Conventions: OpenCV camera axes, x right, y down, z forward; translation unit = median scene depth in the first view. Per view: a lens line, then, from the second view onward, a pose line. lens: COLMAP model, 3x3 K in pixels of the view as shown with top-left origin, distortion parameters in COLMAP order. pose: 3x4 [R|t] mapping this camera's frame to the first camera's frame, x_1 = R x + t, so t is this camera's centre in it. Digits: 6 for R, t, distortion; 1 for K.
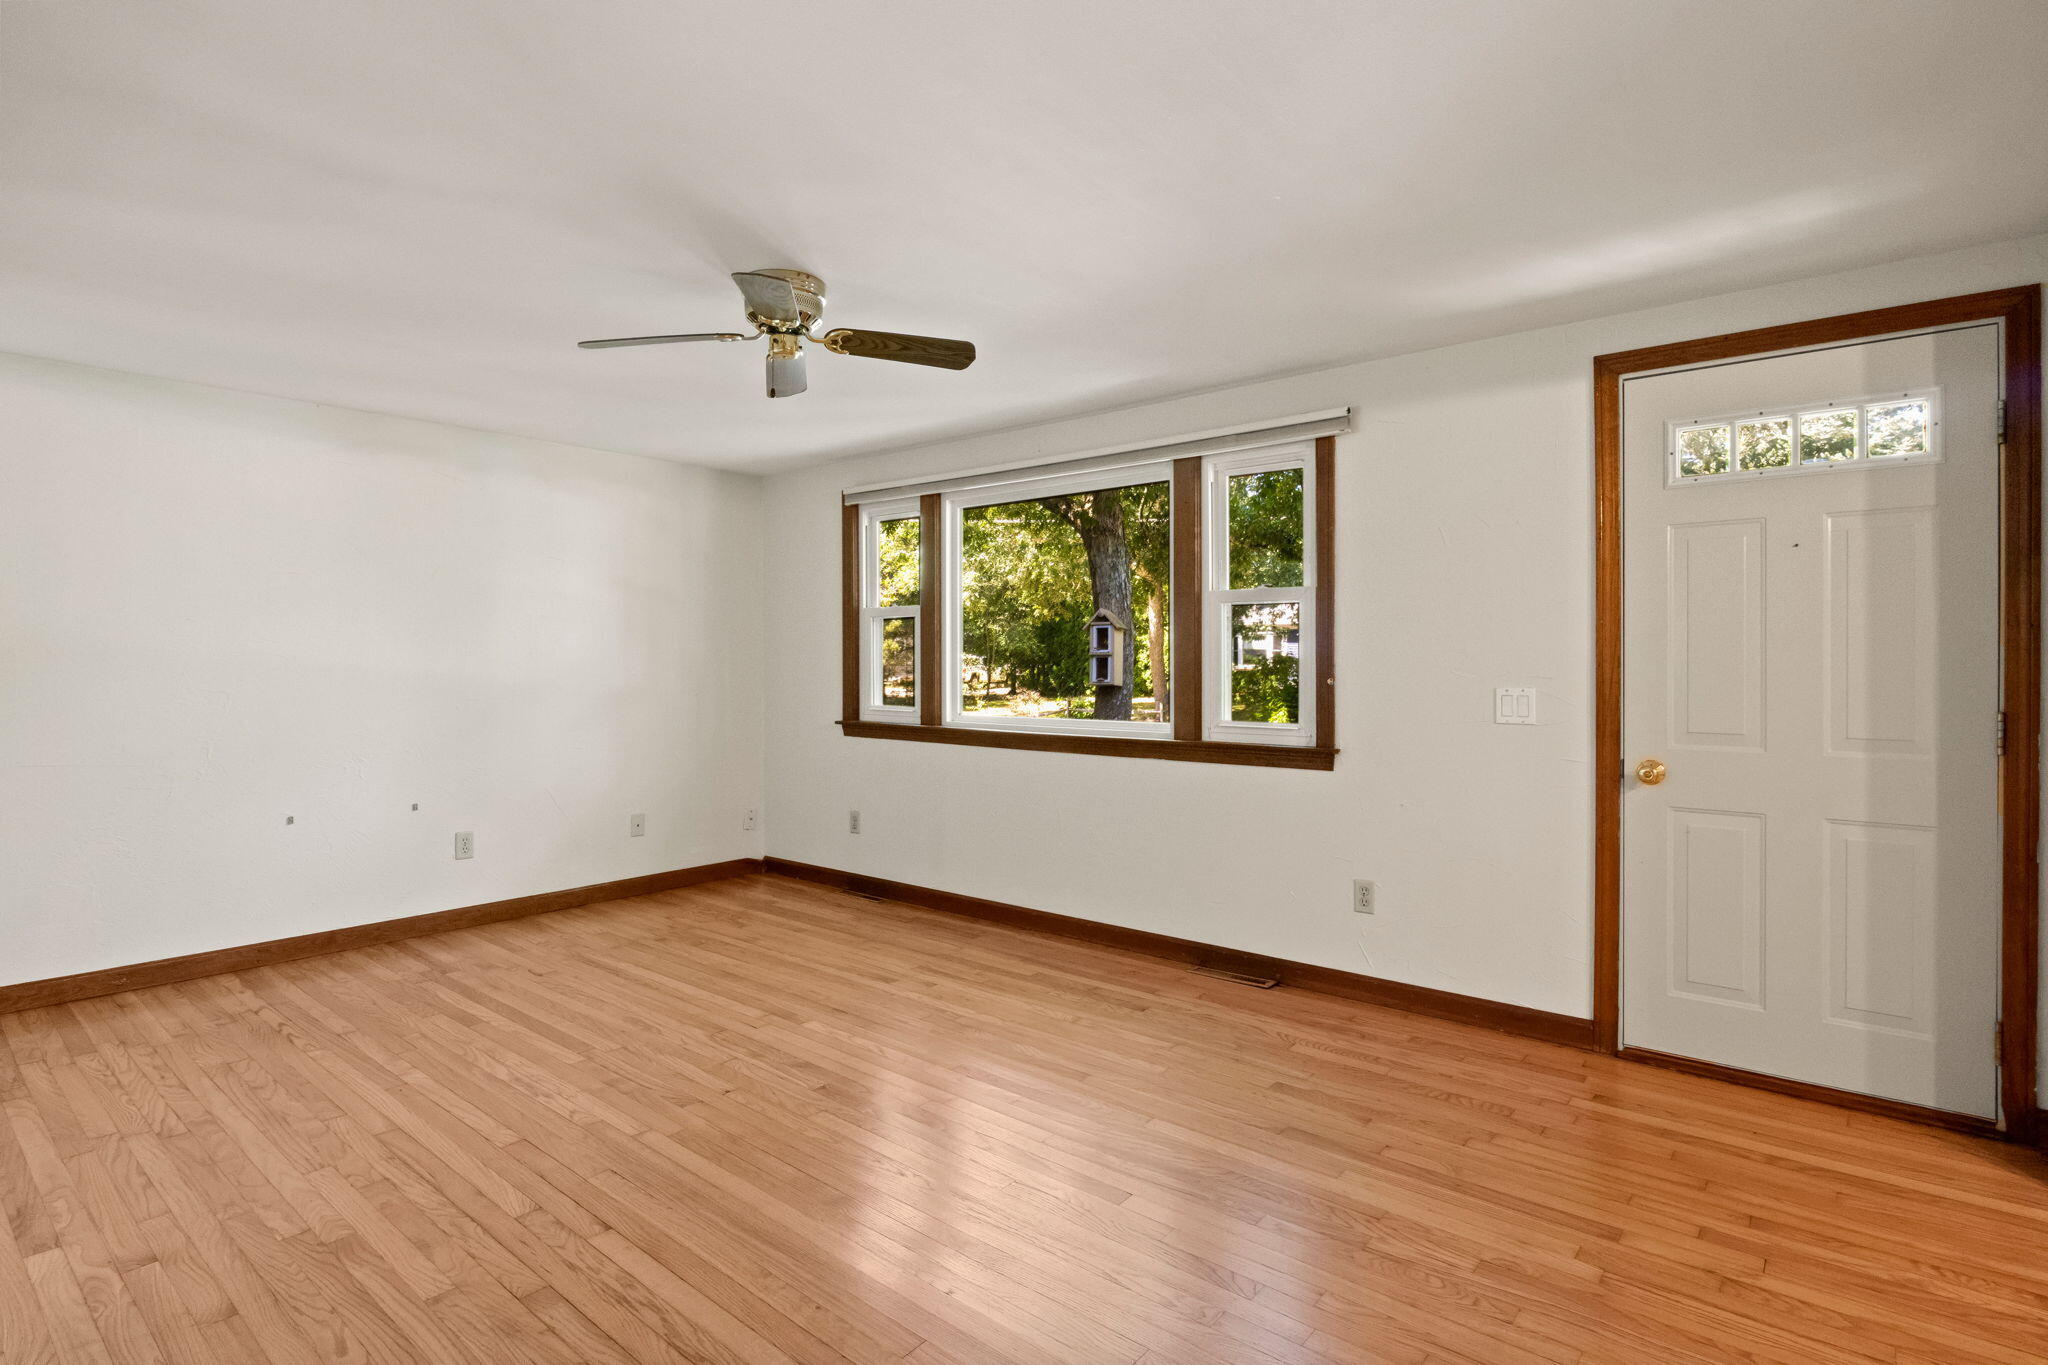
lens RADIAL K [[1017.8, 0, 1021.6], [0, 1017.8, 662.6], [0, 0, 1]] dist [-0.011860, -0.000498]
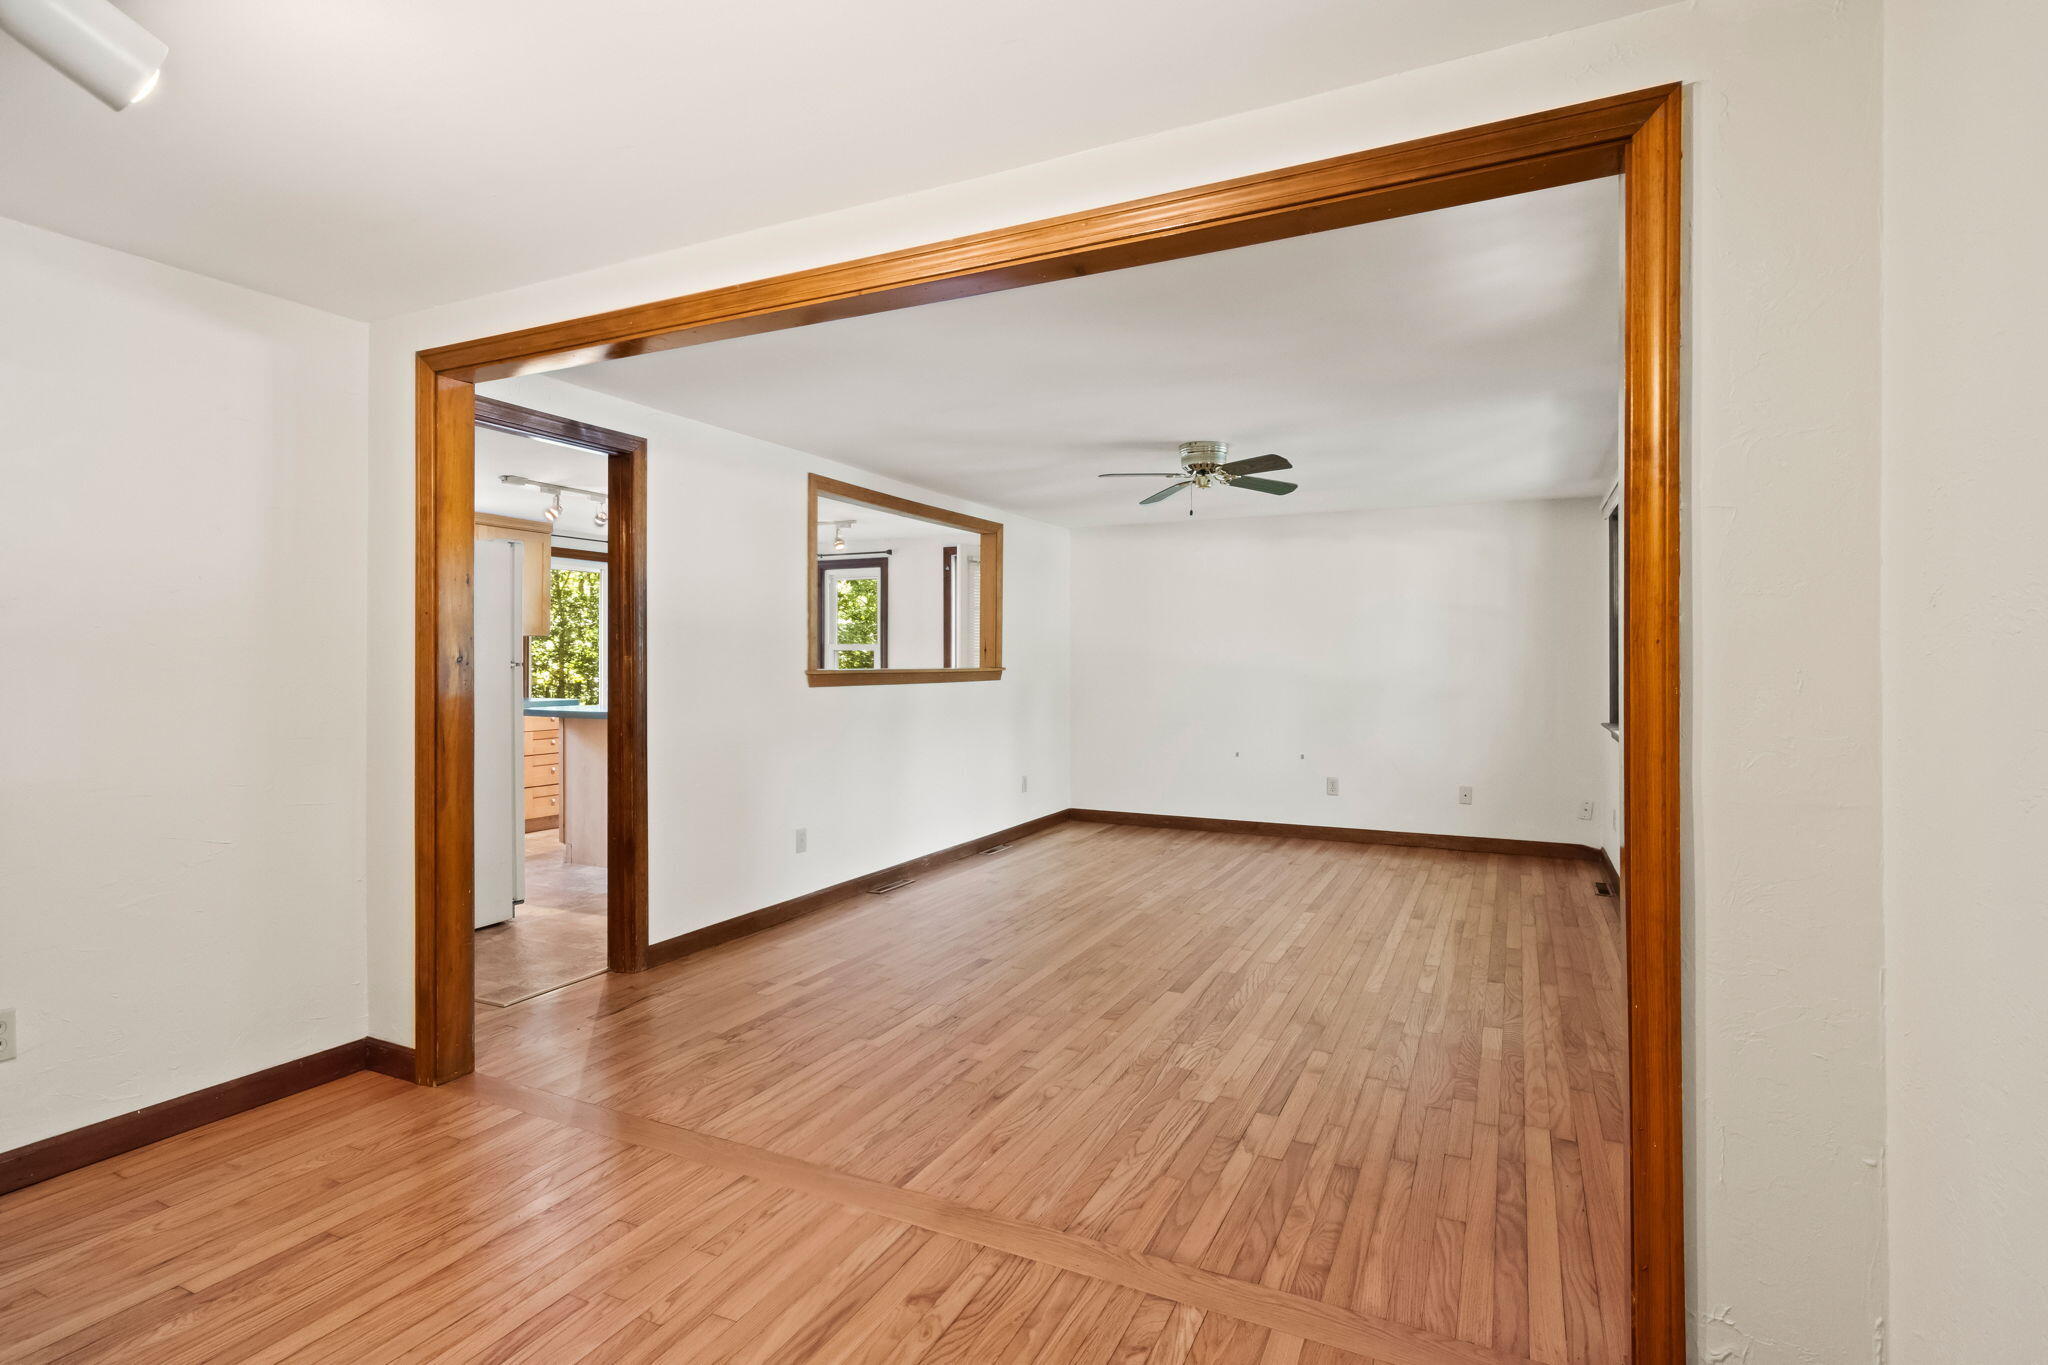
lens RADIAL K [[1017.8, 0, 1014.1], [0, 1017.8, 663.8], [0, 0, 1]] dist [-0.011860, -0.000498]
pose [[0.235651, 0.002660, -0.971834, 1.049654], [-0.005104, 0.999986, 0.001499, -0.004320], [0.971824, 0.004607, 0.235661, 0.223439]]
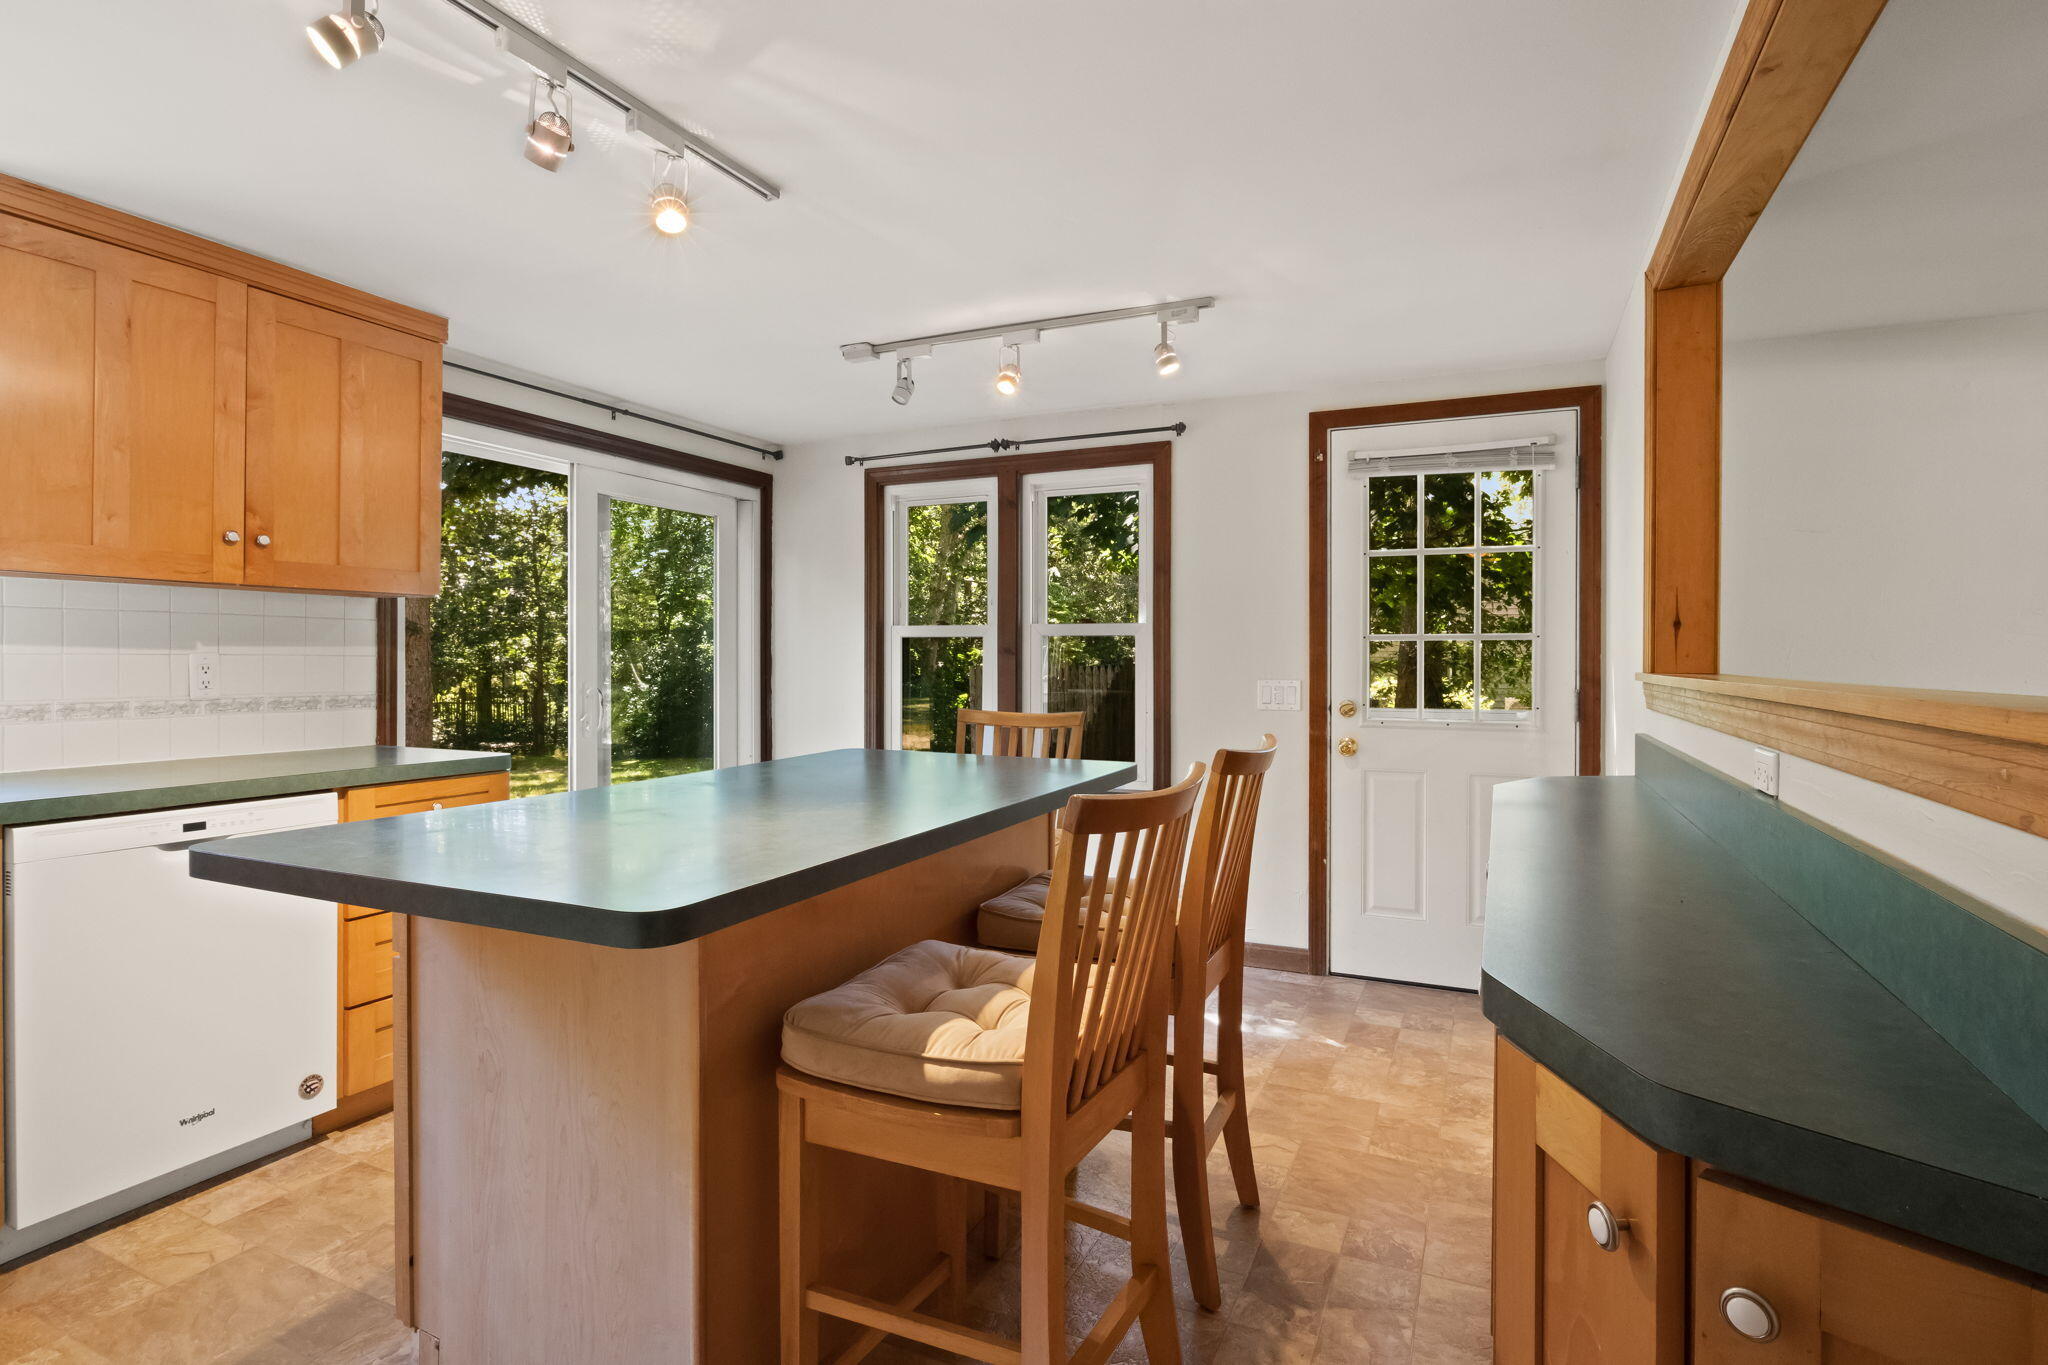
lens RADIAL K [[1017.8, 0, 1037.3], [0, 1017.8, 684.4], [0, 0, 1]] dist [-0.011860, -0.000498]
pose [[0.265895, 0.024404, -0.963693, -0.287923], [-0.003626, 0.999698, 0.024315, -0.003530], [0.963995, -0.002971, 0.265903, 0.043540]]
